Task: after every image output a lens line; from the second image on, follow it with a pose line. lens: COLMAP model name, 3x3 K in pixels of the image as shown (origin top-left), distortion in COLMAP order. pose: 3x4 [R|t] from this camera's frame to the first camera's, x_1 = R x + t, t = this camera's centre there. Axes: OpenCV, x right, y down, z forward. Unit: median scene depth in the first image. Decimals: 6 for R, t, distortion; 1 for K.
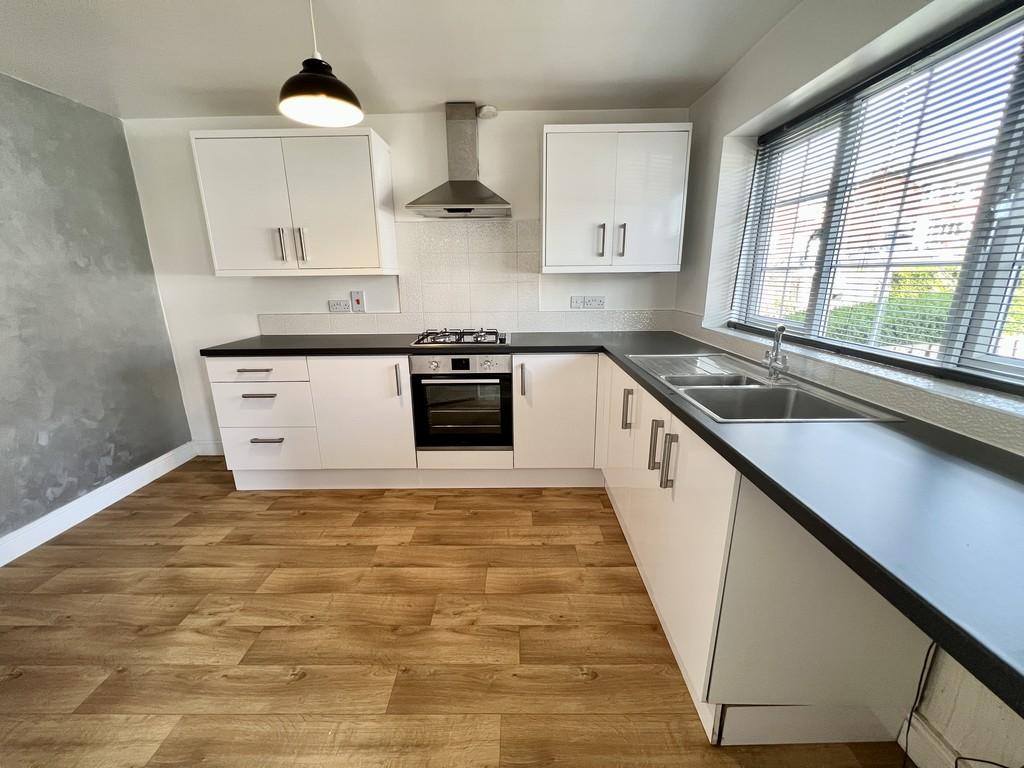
lens RADIAL K [[409.2, 0, 510.7], [0, 409.2, 382.6], [0, 0, 1]] dist [-0.001352, 0.000146]
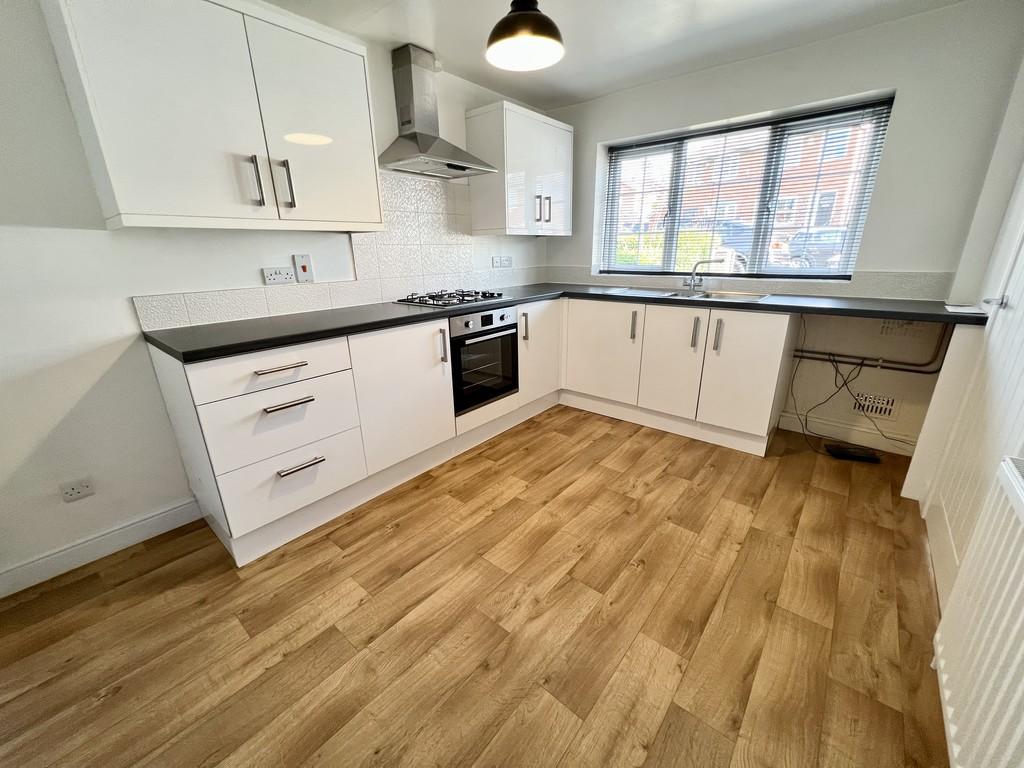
lens RADIAL K [[409.2, 0, 510.7], [0, 409.2, 382.6], [0, 0, 1]] dist [-0.001352, 0.000146]
pose [[0.640651, -0.240327, 0.729252, -0.887973], [0.204150, 0.968884, 0.139952, -0.024758], [-0.740195, 0.059216, 0.669779, 0.263429]]
